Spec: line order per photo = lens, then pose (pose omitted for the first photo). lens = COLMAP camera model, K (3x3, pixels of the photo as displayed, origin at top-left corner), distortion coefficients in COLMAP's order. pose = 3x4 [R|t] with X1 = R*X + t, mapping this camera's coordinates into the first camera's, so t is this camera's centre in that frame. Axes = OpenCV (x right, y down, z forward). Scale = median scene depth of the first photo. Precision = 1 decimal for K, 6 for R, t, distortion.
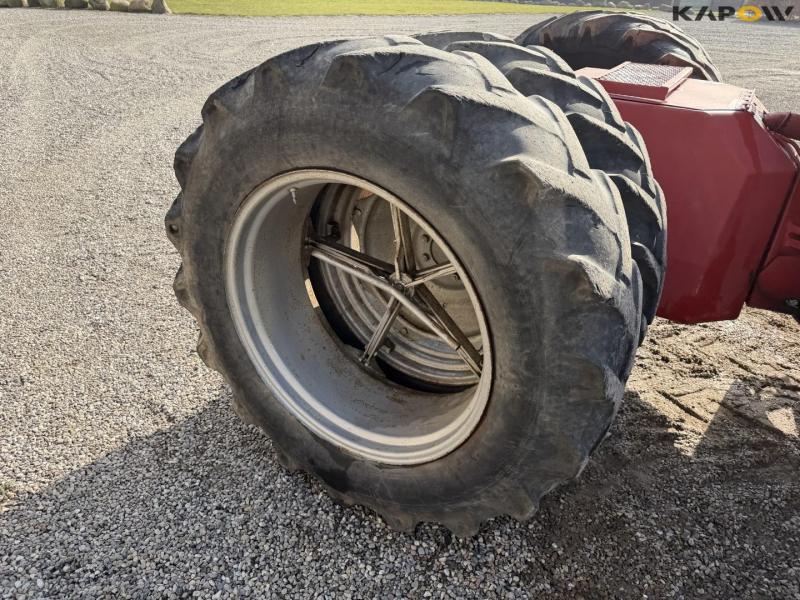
lens RADIAL K [[579.9, 0, 404.2], [0, 579.9, 294.4], [0, 0, 1]] dist [0.028510, -0.007723]
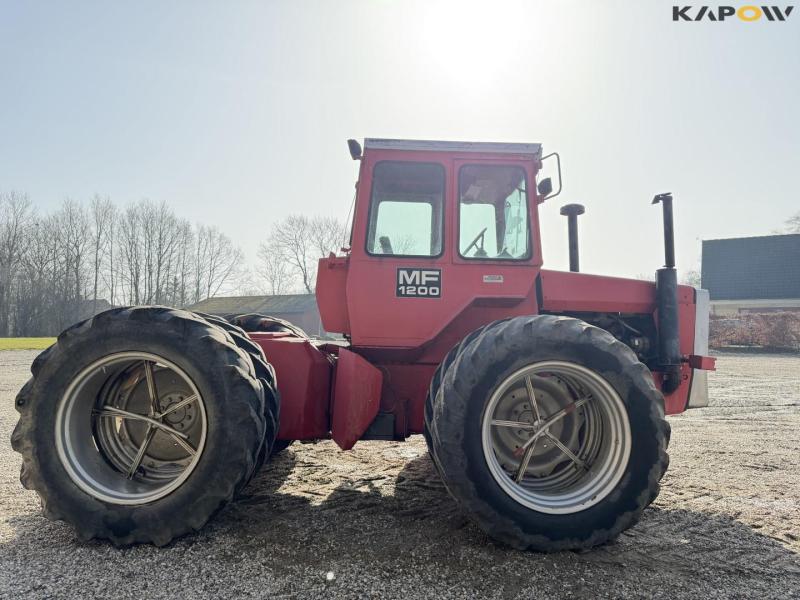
lens RADIAL K [[579.9, 0, 404.2], [0, 579.9, 294.4], [0, 0, 1]] dist [0.028510, -0.007723]
pose [[0.864091, 0.001012, 0.503334, -0.325775], [0.258494, 0.857159, -0.445489, 0.874496], [-0.431888, 0.515052, 0.740402, -1.298469]]
